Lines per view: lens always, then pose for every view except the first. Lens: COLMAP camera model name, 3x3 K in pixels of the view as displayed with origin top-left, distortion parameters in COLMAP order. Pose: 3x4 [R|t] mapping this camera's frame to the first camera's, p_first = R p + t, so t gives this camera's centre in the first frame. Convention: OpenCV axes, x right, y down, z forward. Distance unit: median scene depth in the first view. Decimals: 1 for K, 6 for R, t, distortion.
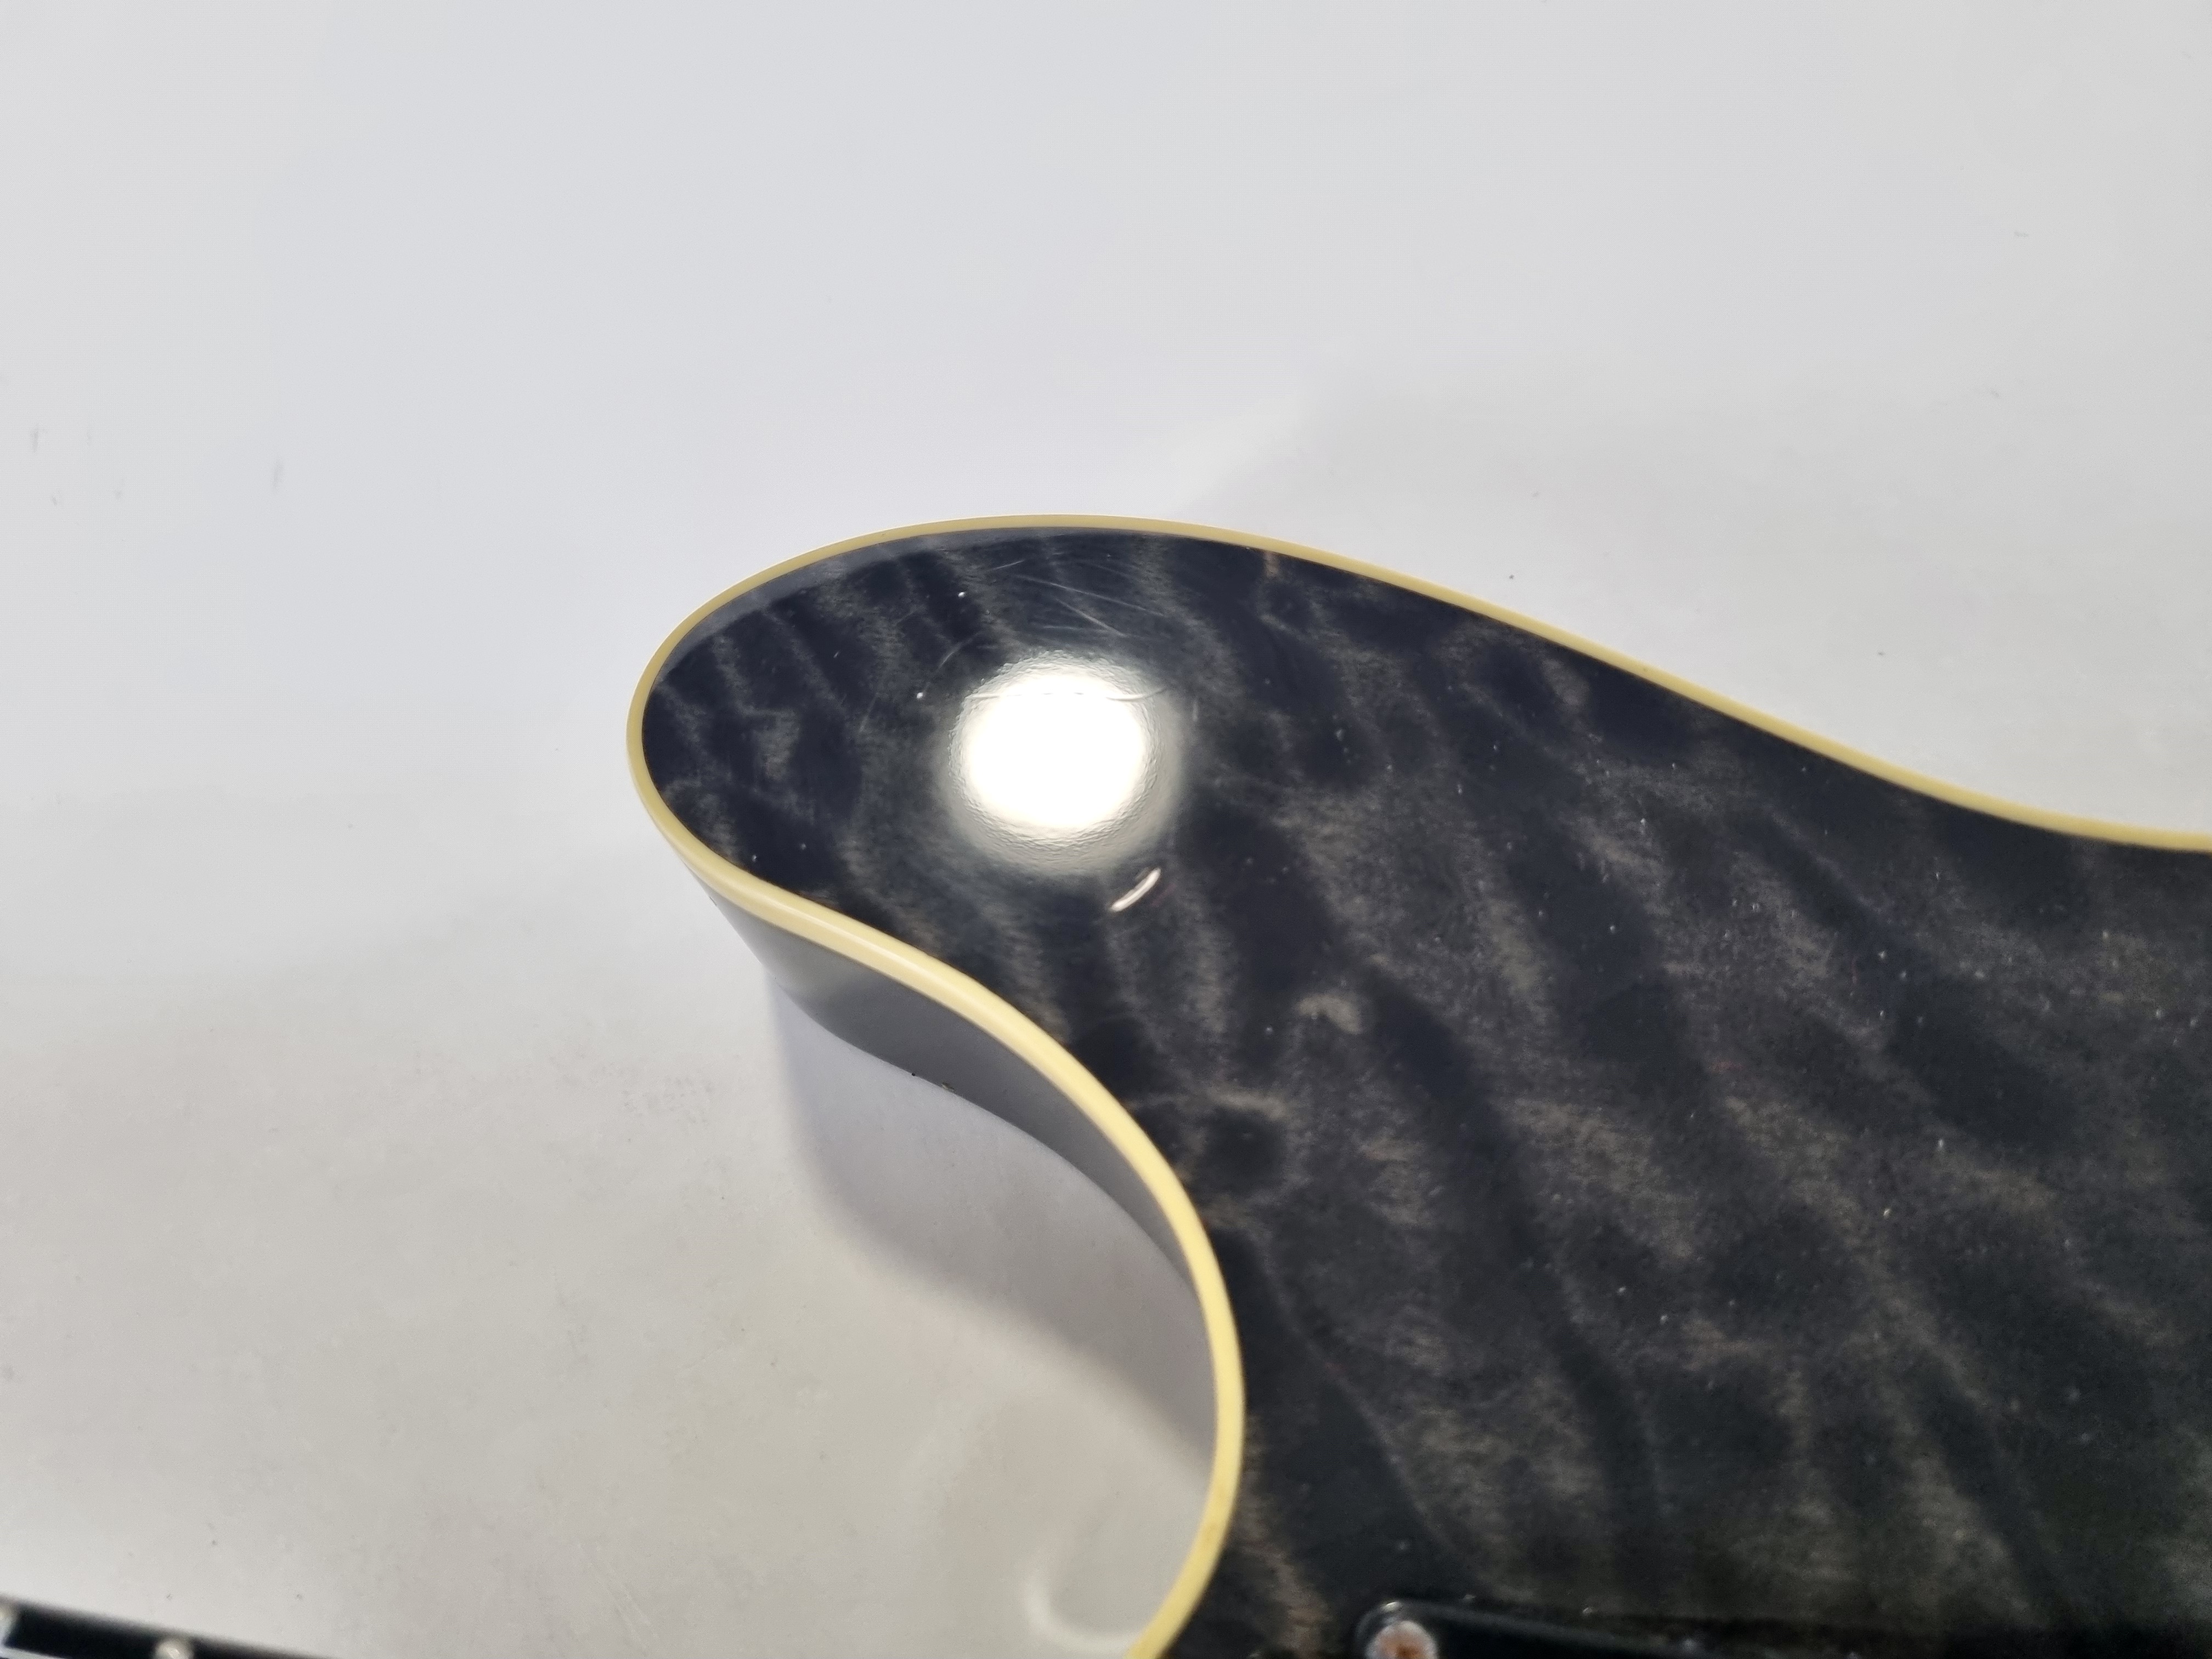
lens RADIAL K [[1699.1, 0, 1138.6], [0, 1699.1, 830.3], [0, 0, 1]] dist [0.002678, -0.008445]
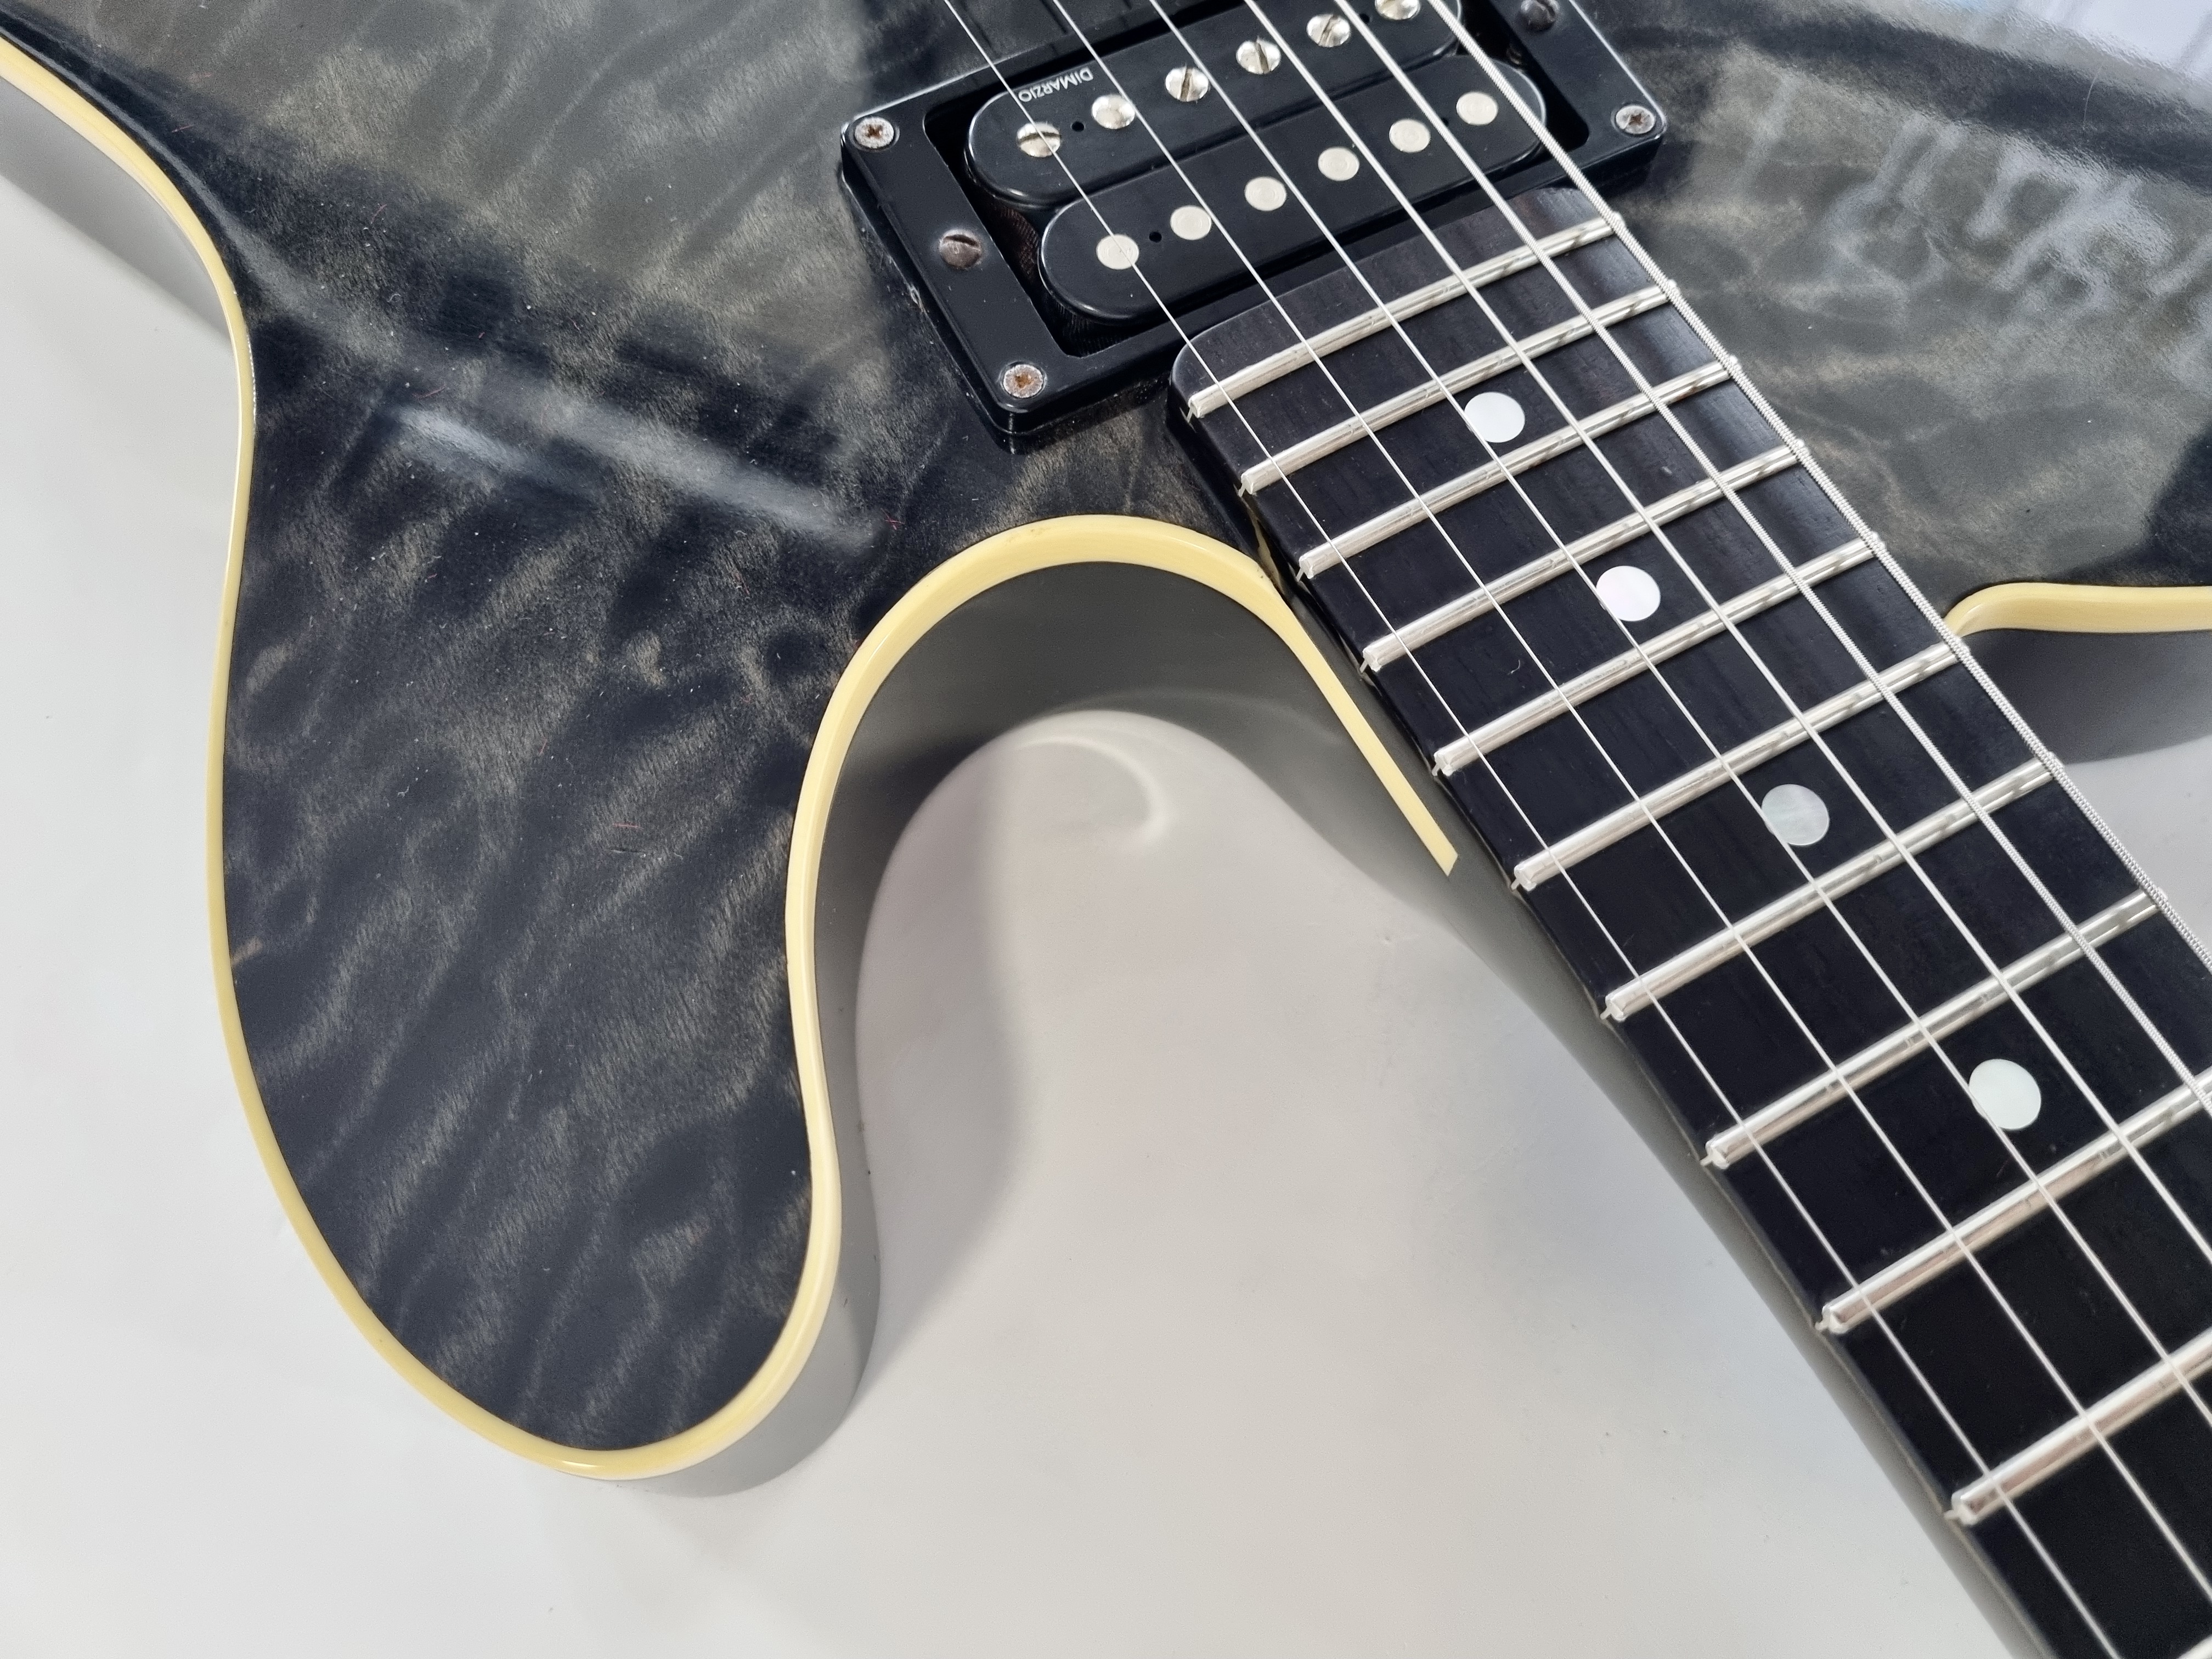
lens RADIAL K [[1699.1, 0, 1138.6], [0, 1699.1, 830.3], [0, 0, 1]] dist [0.002678, -0.008445]
pose [[-0.616973, -0.678052, 0.399487, -0.652495], [0.721232, -0.284038, 0.631780, -0.432878], [-0.314911, 0.677914, 0.664277, 0.169039]]
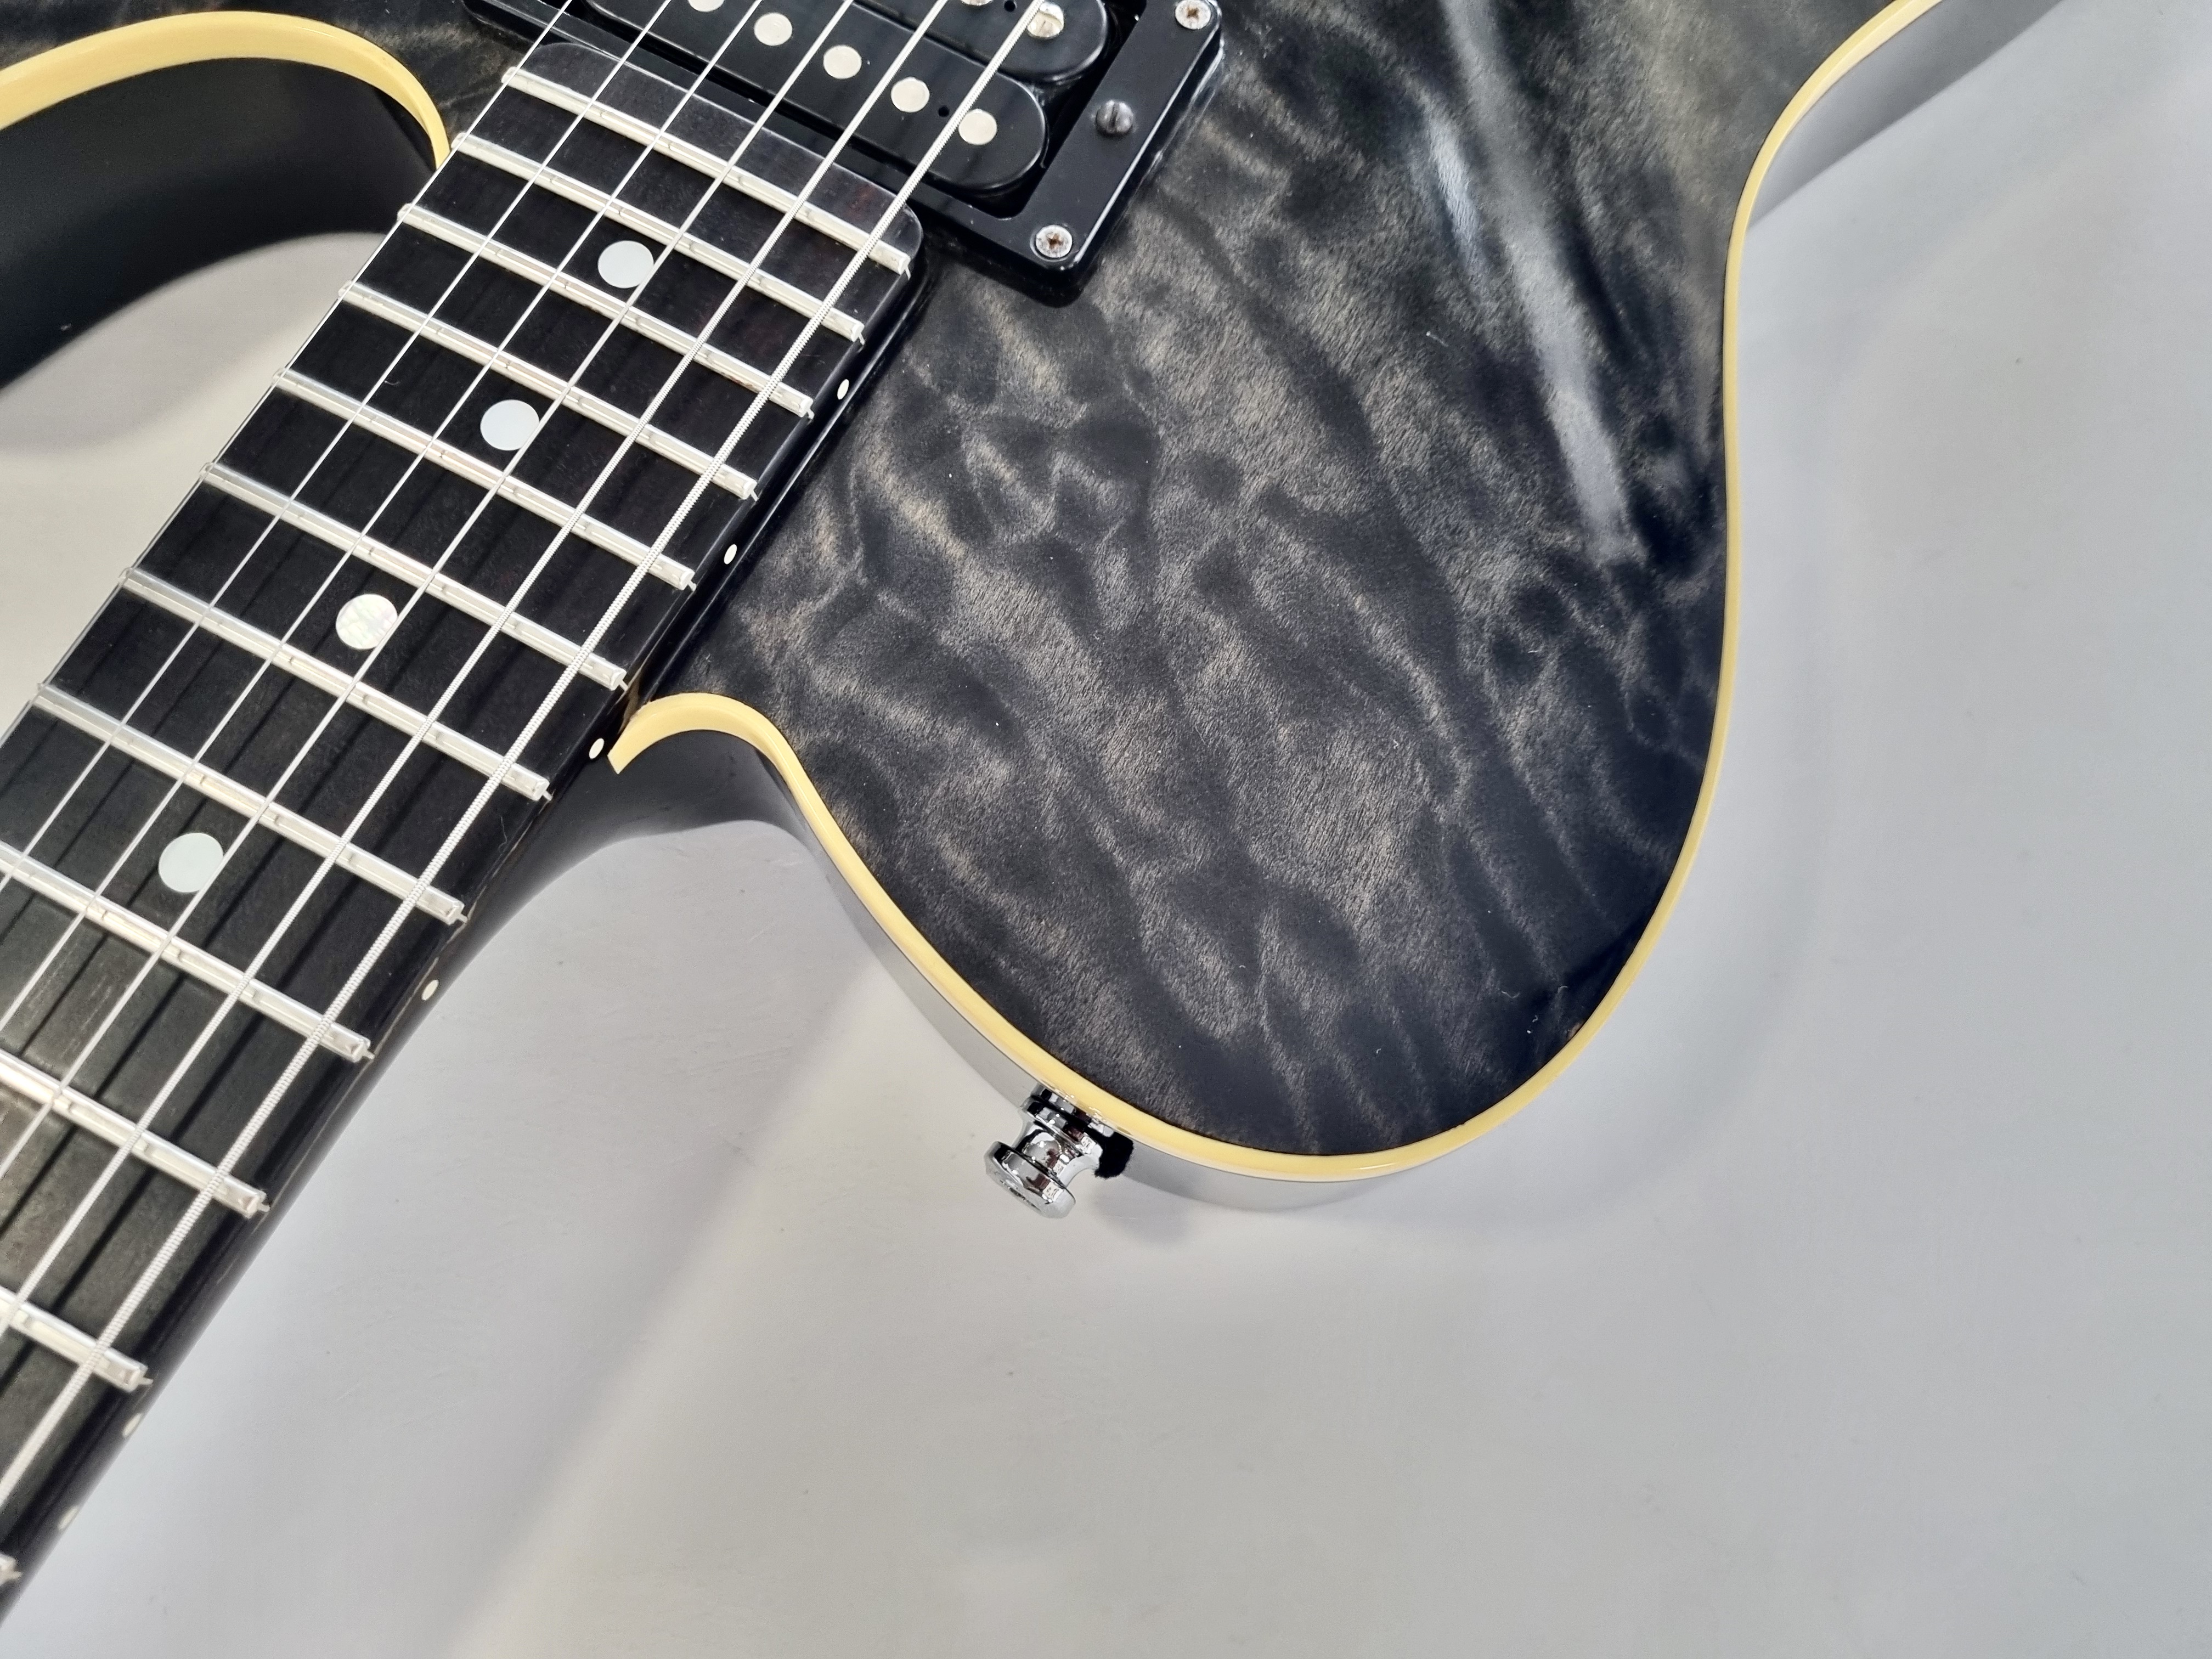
lens RADIAL K [[1699.1, 0, 1138.6], [0, 1699.1, 830.3], [0, 0, 1]] dist [0.002678, -0.008445]
pose [[0.292191, -0.866124, 0.405530, -0.946408], [0.805260, 0.451566, 0.384245, 0.620231], [-0.515927, 0.214284, 0.829398, -0.546848]]
